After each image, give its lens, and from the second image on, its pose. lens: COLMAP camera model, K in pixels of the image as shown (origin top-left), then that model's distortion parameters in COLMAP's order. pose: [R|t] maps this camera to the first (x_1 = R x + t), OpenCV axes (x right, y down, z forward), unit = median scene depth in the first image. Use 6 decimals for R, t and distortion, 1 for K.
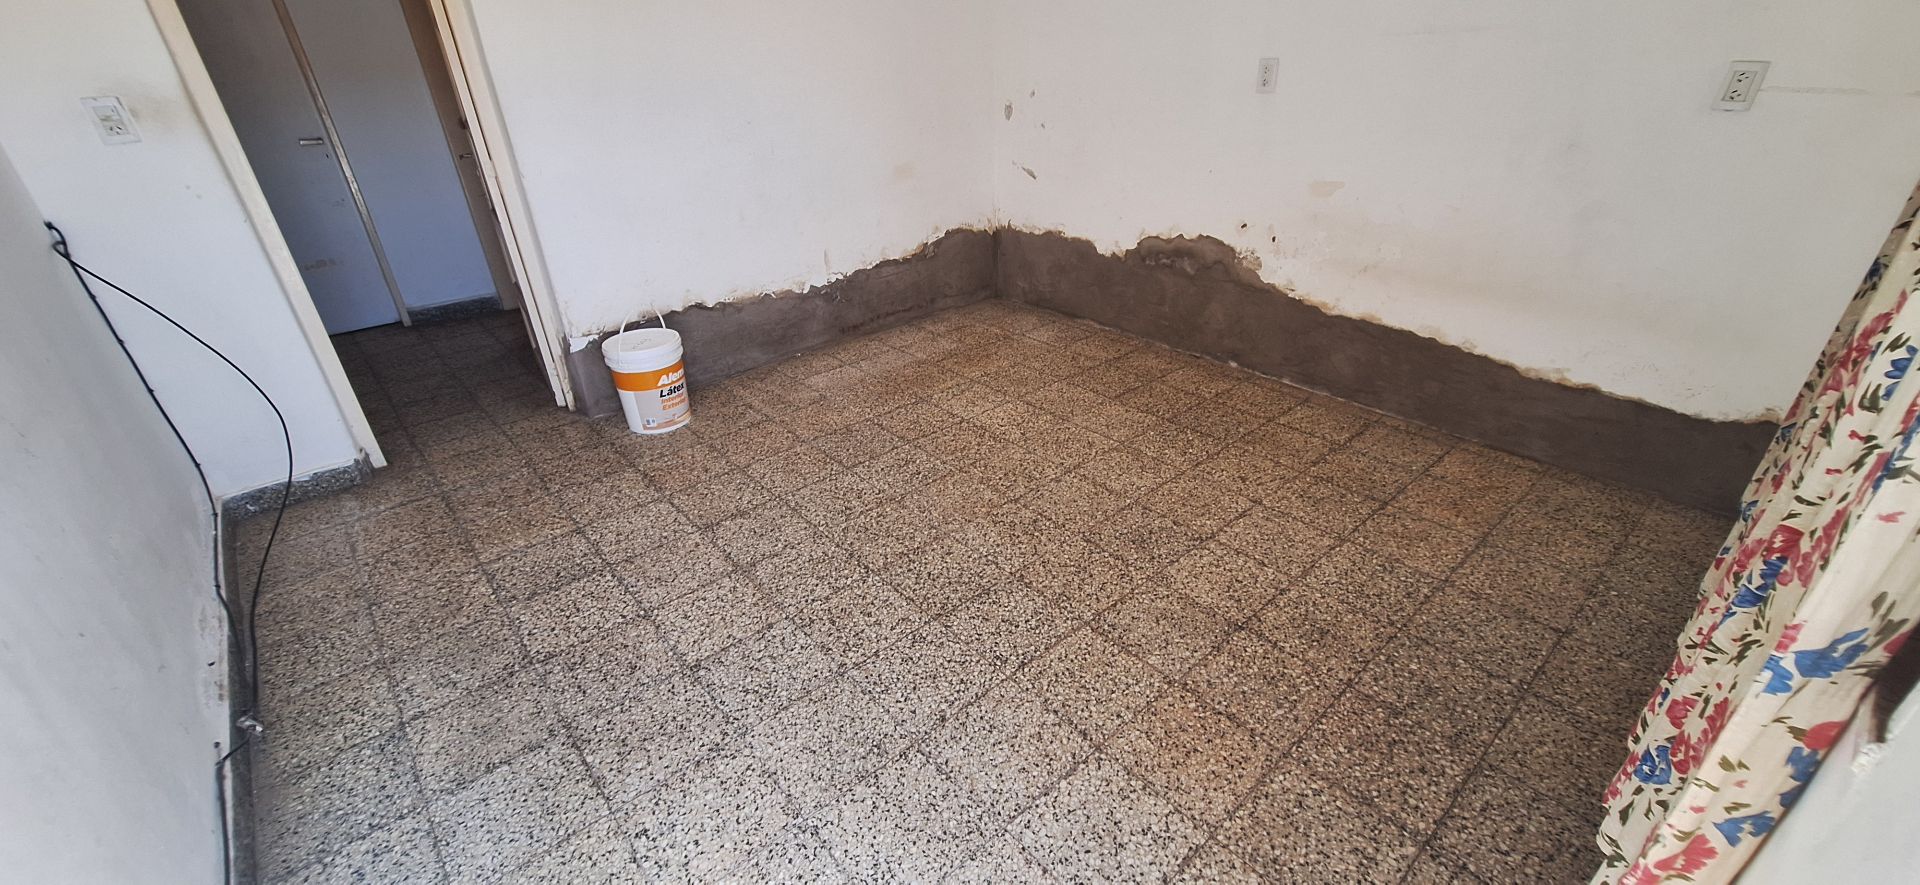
lens RADIAL K [[756.2, 0, 971.7], [0, 756.2, 440.5], [0, 0, 1]] dist [0.008894, 0.000443]
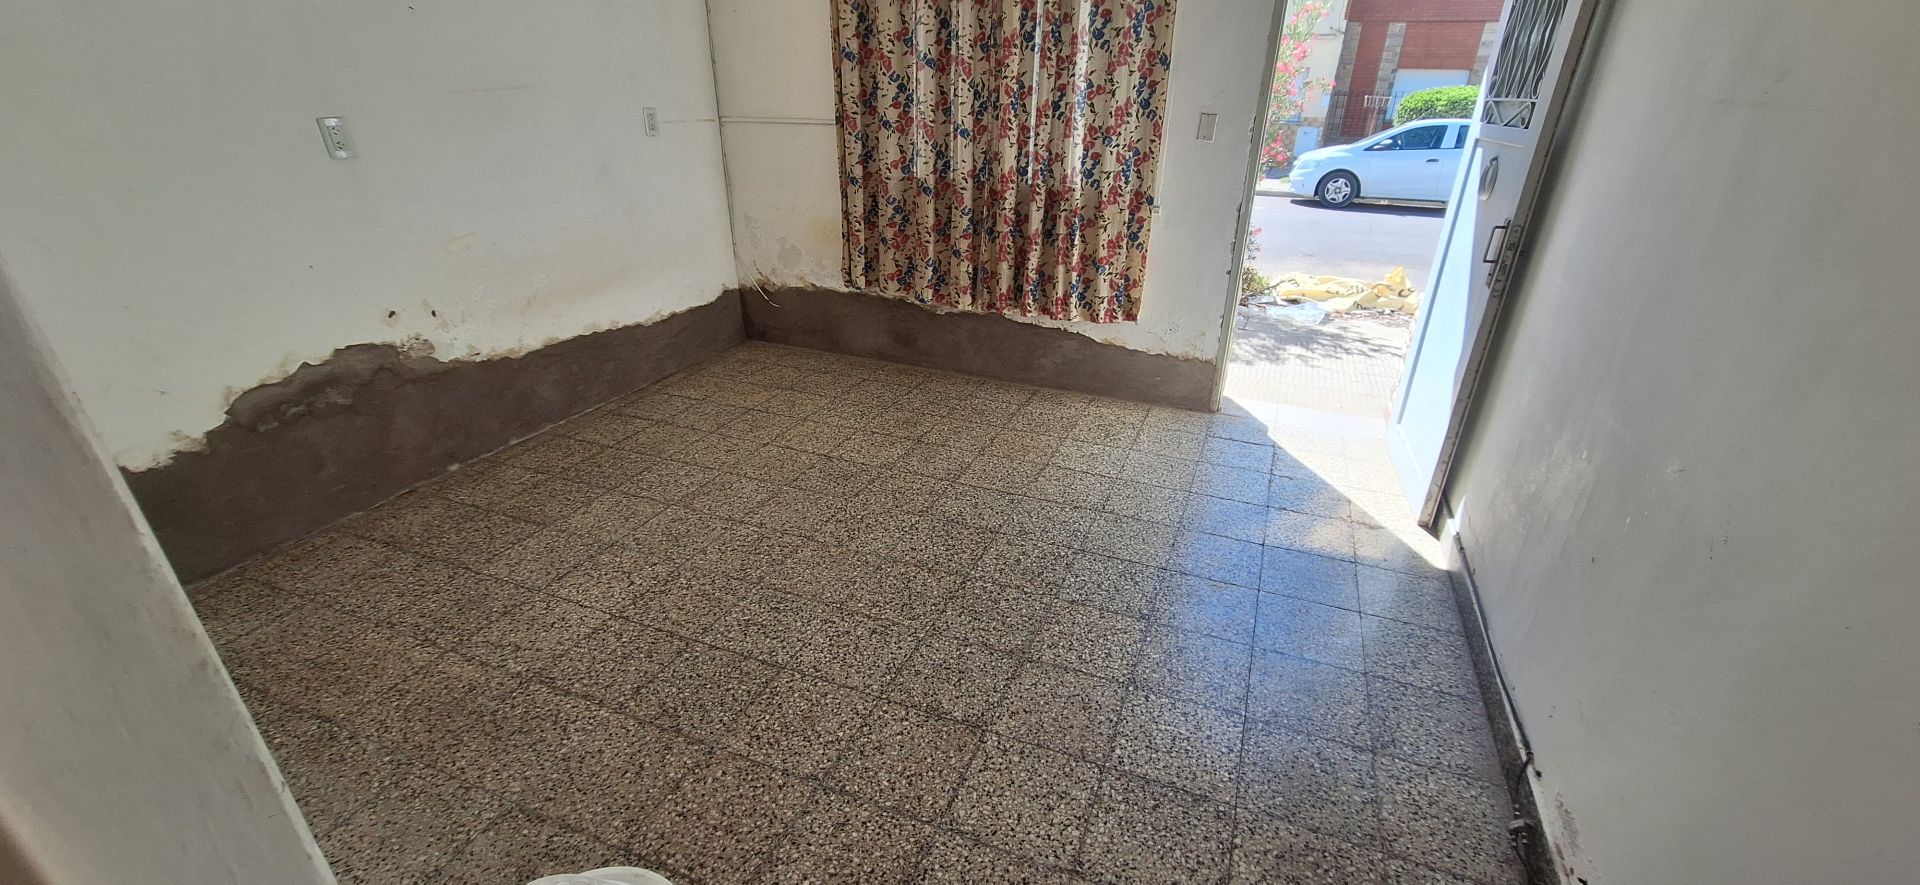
lens RADIAL K [[756.2, 0, 965.6], [0, 756.2, 441.7], [0, 0, 1]] dist [0.008894, 0.000443]
pose [[-0.428511, -0.371321, 0.823710, -0.735167], [0.426753, 0.720381, 0.546748, -0.428439], [-0.796404, 0.585809, -0.150229, 0.827297]]
